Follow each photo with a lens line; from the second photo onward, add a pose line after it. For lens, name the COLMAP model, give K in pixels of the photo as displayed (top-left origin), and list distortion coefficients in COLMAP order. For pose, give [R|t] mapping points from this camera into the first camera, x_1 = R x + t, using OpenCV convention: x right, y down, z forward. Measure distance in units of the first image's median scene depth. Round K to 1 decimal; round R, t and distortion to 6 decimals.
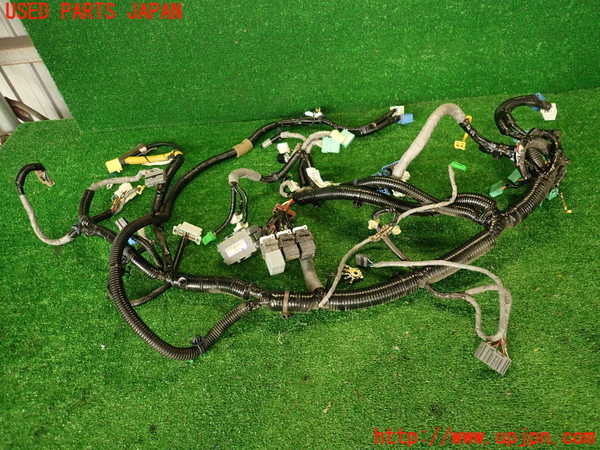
lens RADIAL K [[440.1, 0, 300.0], [0, 440.1, 225.0], [0, 0, 1]] dist [0.002426, -0.002264]
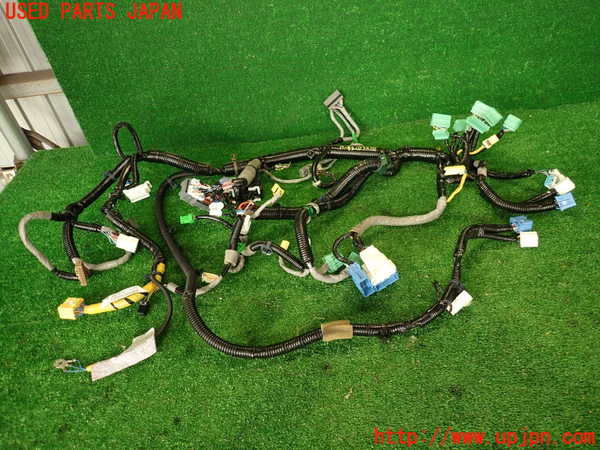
lens RADIAL K [[440.1, 0, 300.0], [0, 440.1, 225.0], [0, 0, 1]] dist [0.002426, -0.002264]
pose [[0.999663, -0.023758, 0.010427, -0.040653], [0.024642, 0.995178, -0.094944, 0.092529], [-0.008121, 0.095169, 0.995428, -0.039547]]
